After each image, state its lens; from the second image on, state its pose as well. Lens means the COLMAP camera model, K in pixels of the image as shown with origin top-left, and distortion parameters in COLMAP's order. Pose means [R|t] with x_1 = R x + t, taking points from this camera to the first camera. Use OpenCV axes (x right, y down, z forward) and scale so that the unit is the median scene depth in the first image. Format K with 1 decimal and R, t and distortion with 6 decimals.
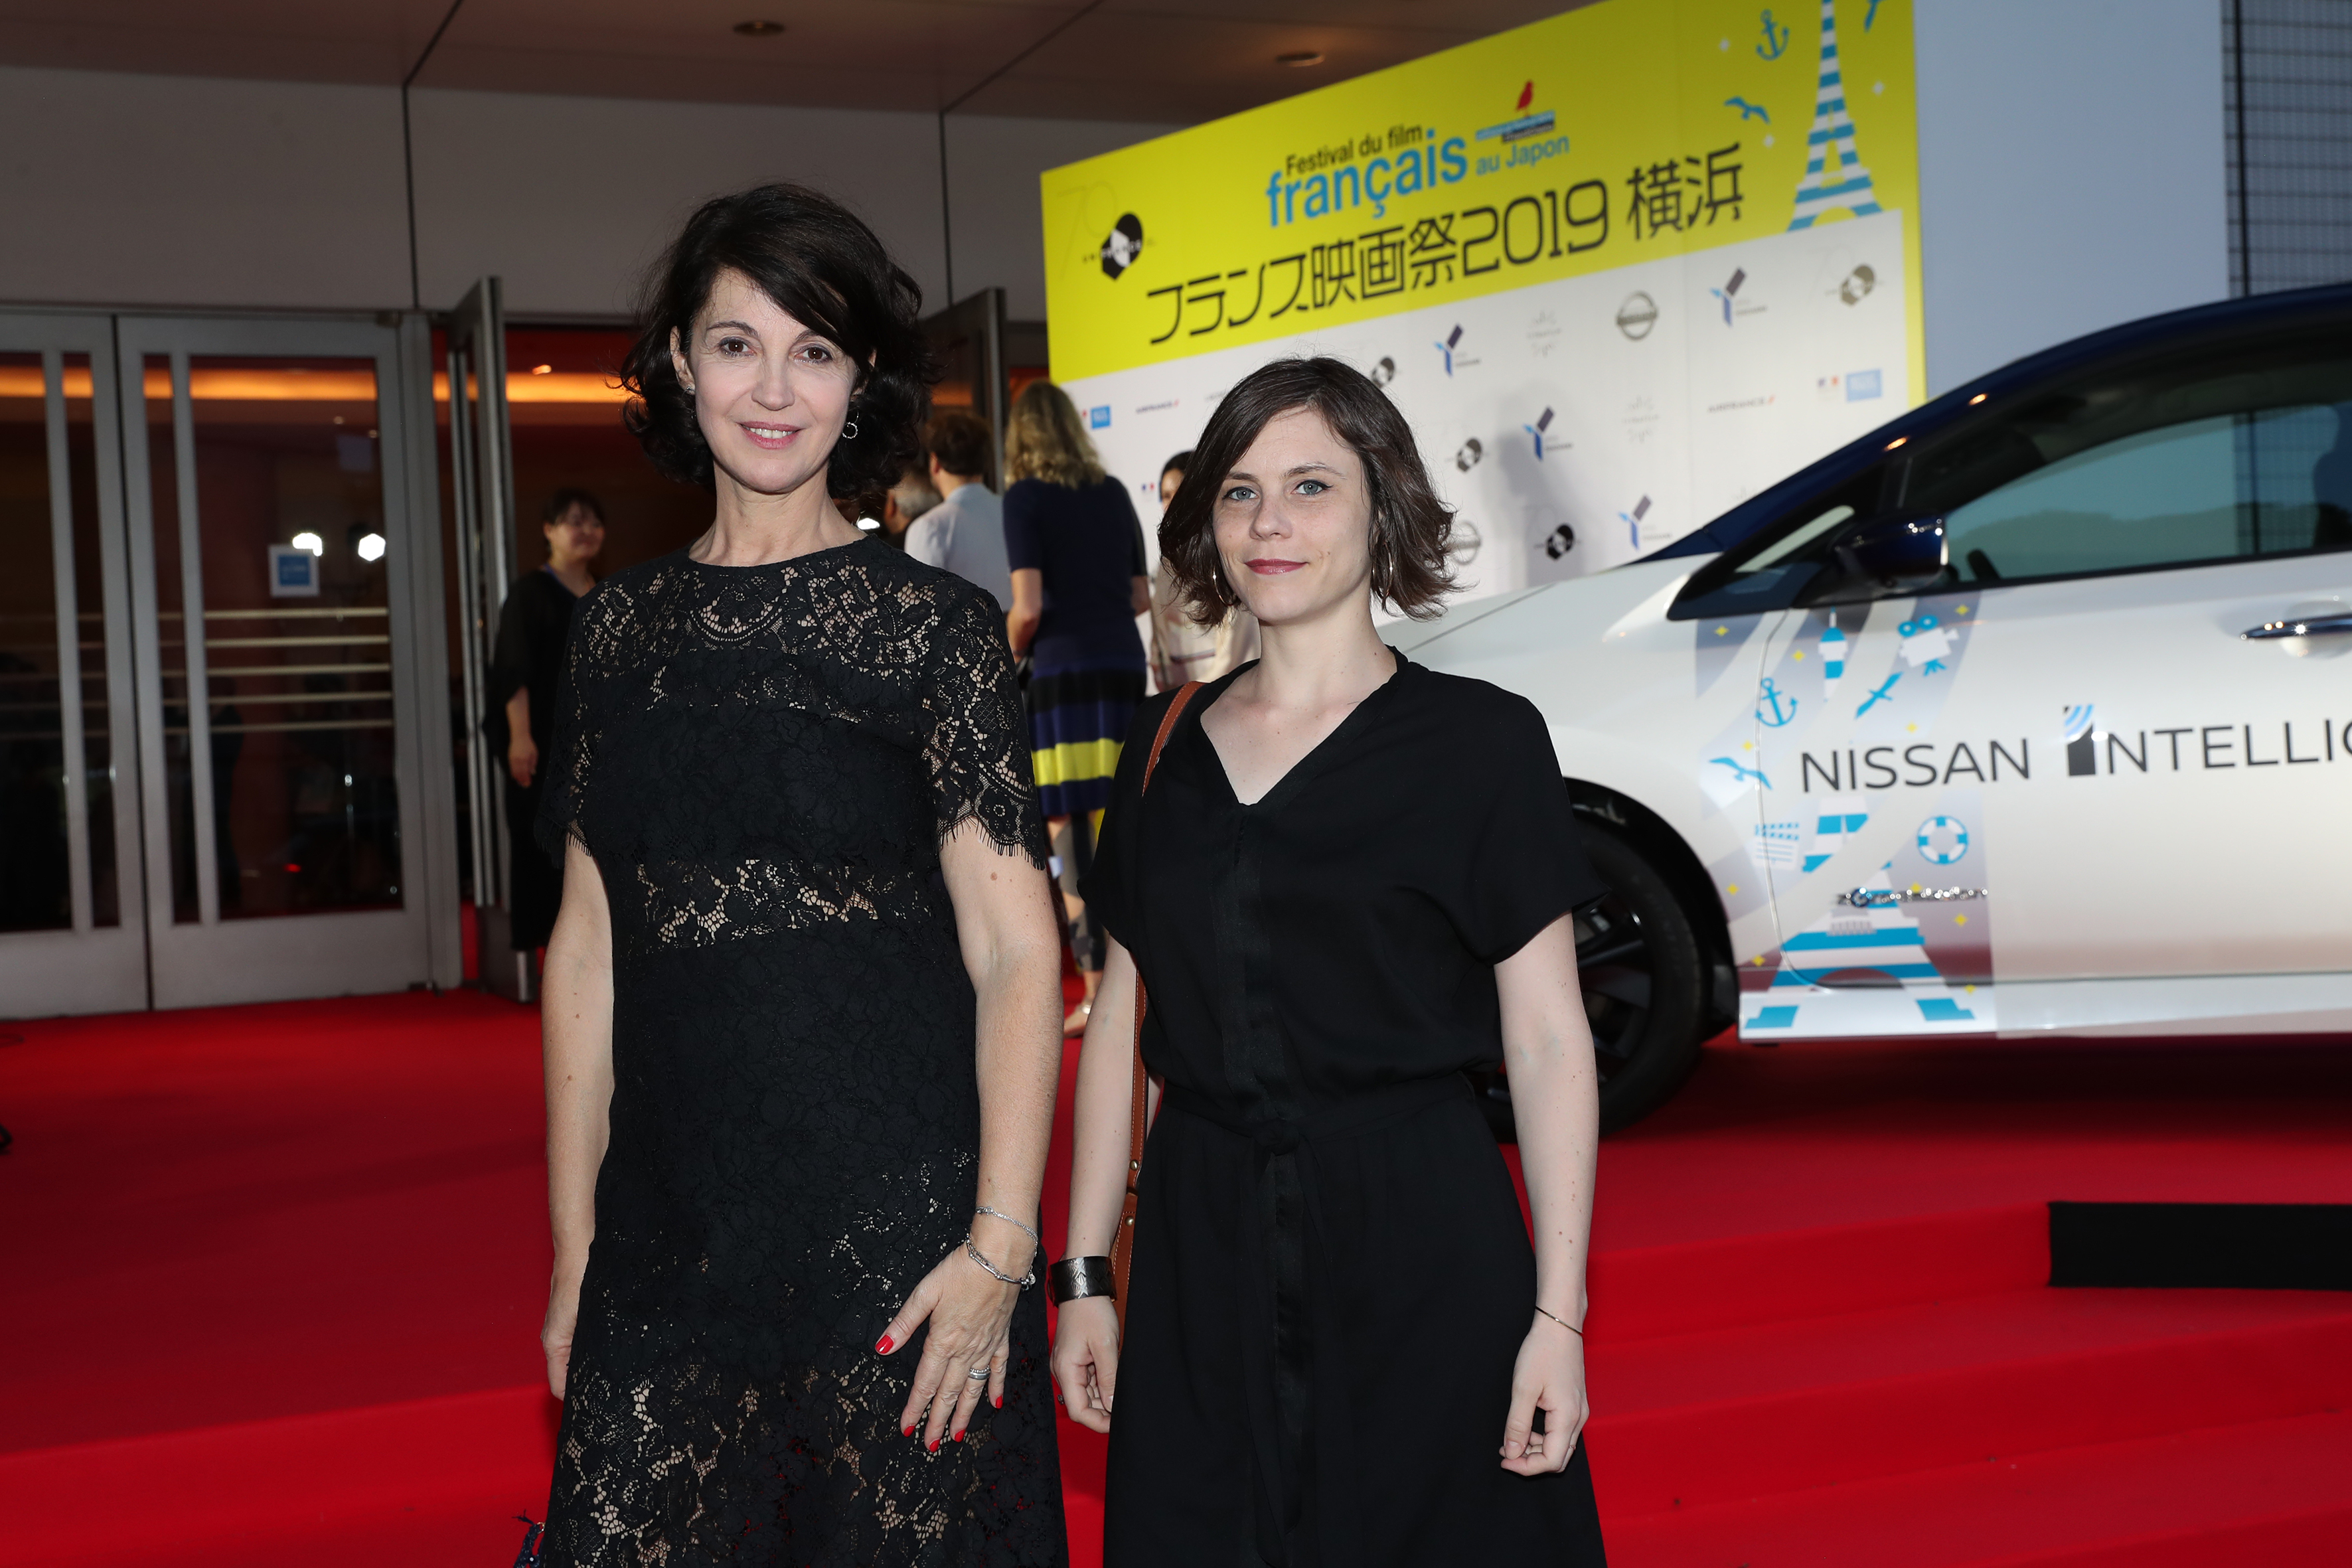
lens RADIAL K [[2977.8, 0, 1169.5], [0, 2977.8, 781.3], [0, 0, 1]] dist [0.068596, 0.000000]
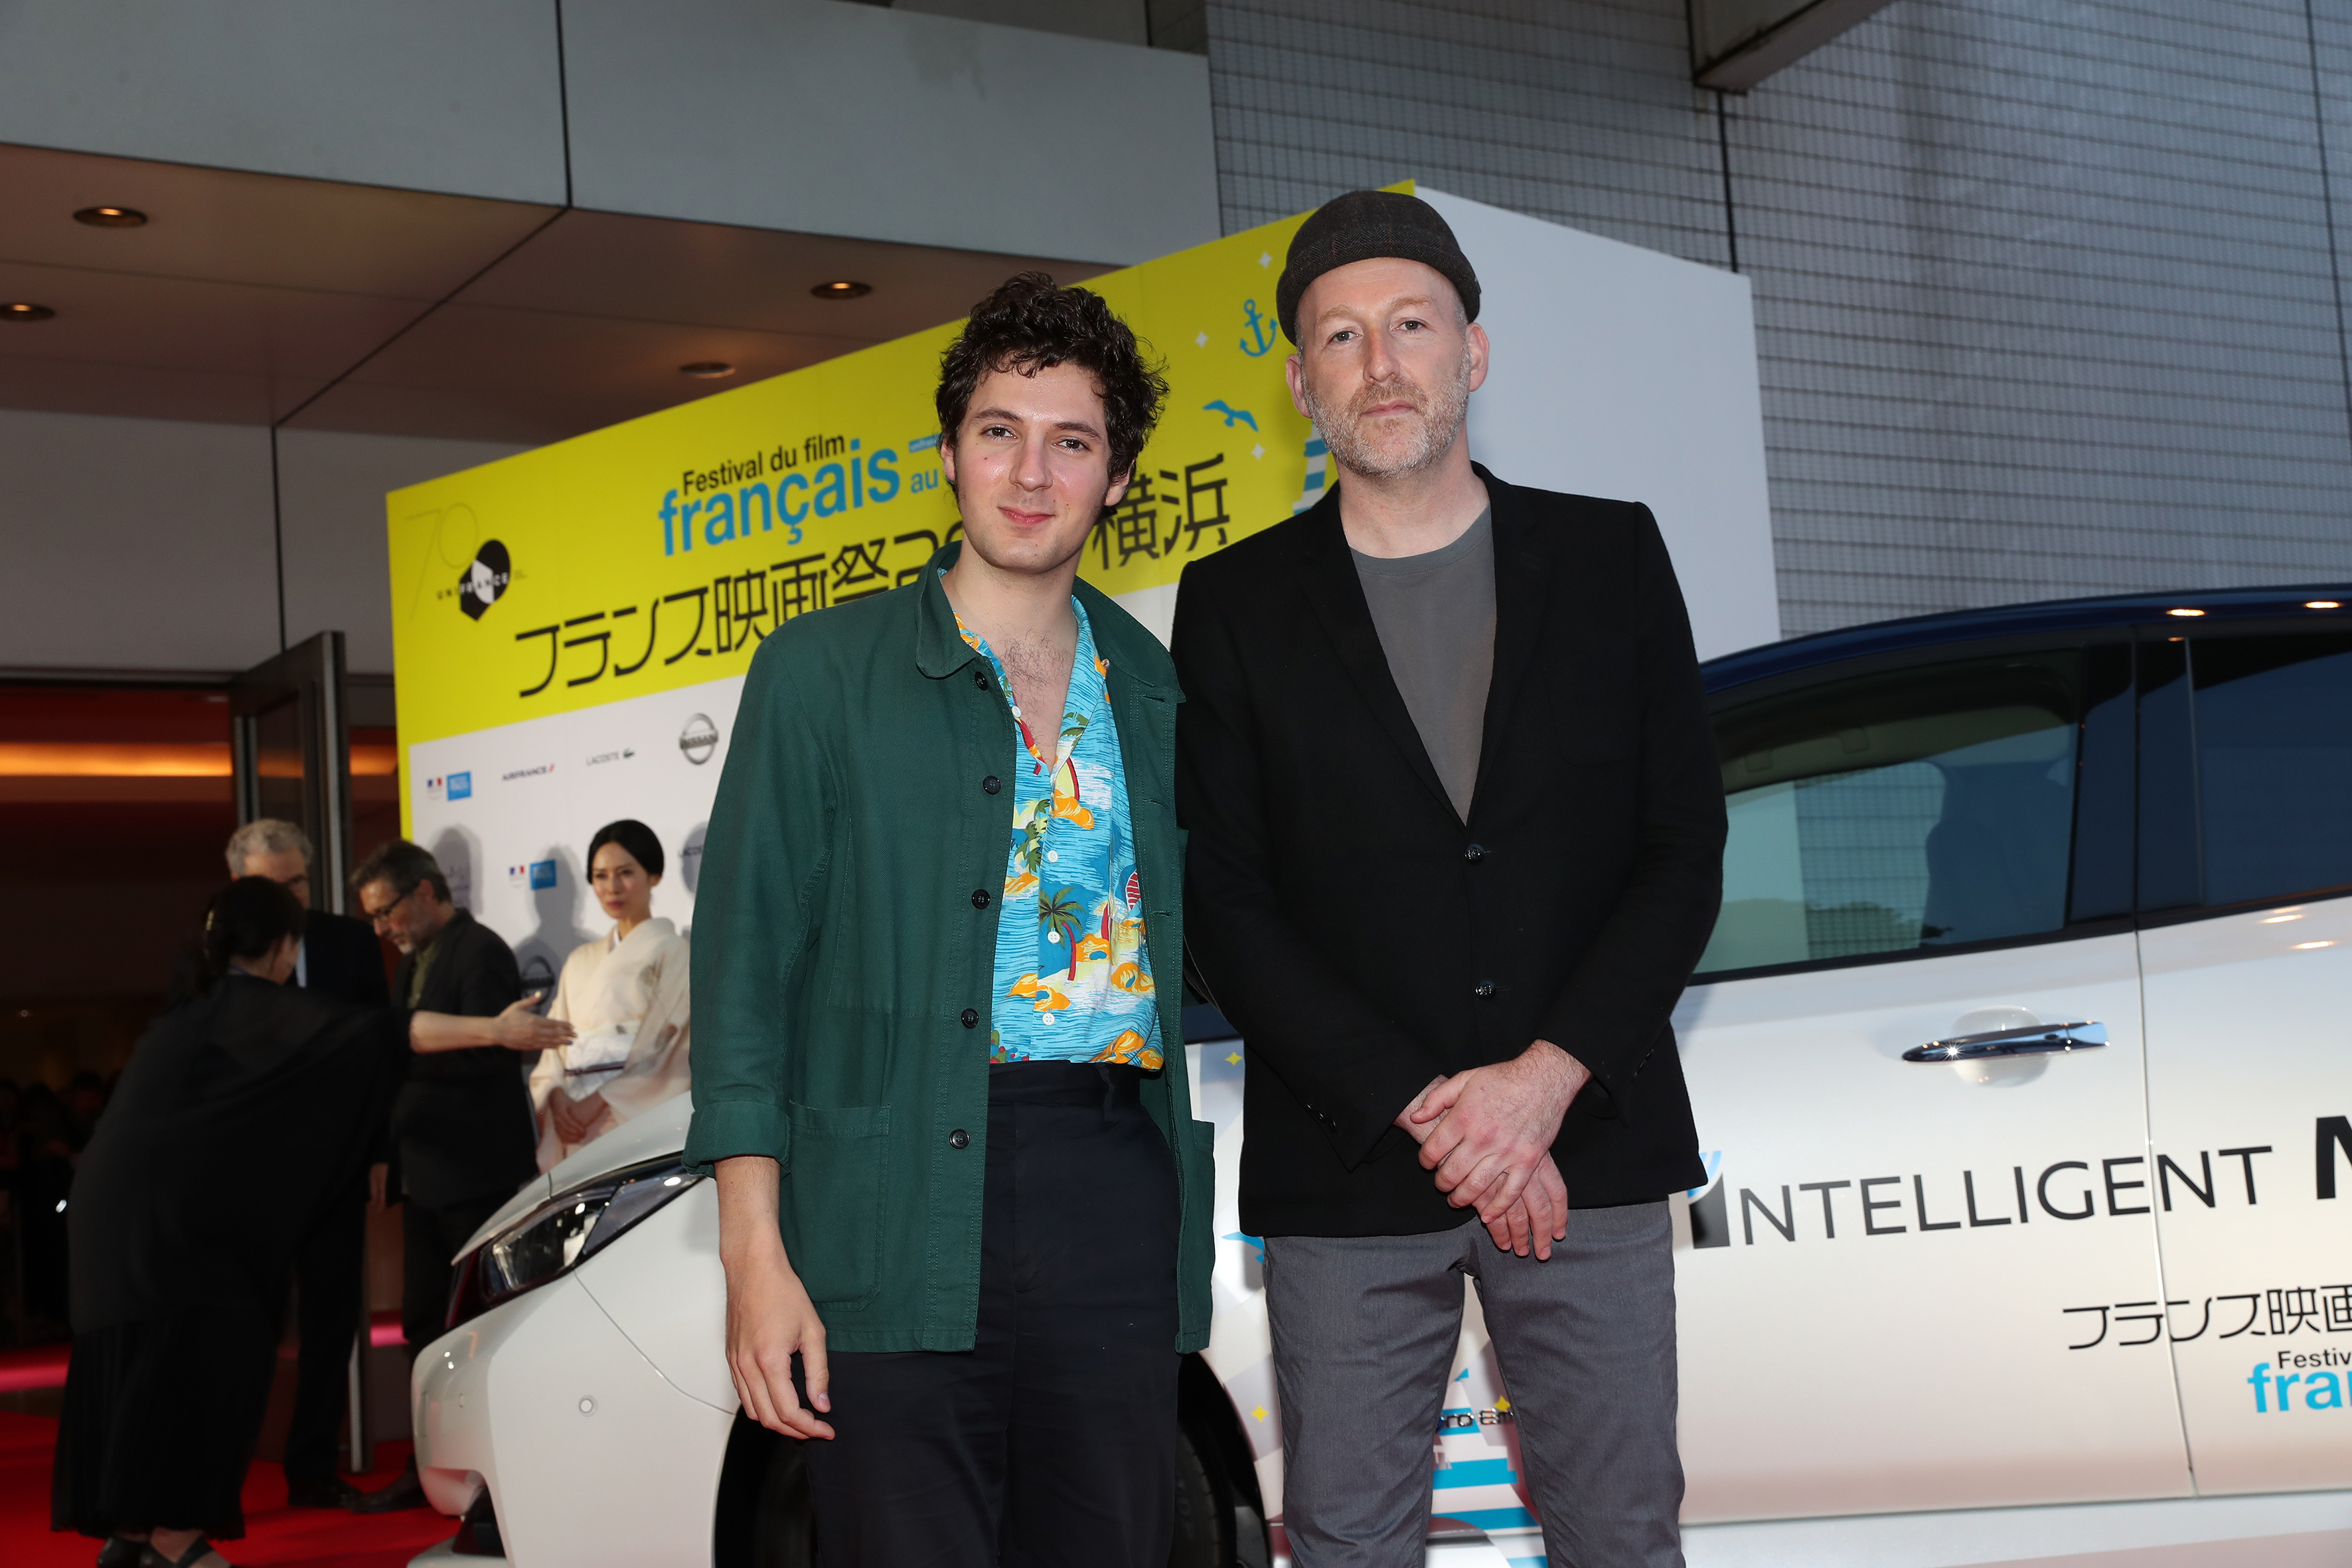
lens RADIAL K [[3115.2, 0, 1167.3], [0, 3115.2, 788.4], [0, 0, 1]] dist [0.092952, 0.000000]
pose [[0.984699, -0.004445, 0.174205, 0.023106], [0.025814, 0.992366, -0.120592, -0.016523], [-0.172339, 0.123244, 0.977297, 0.162646]]
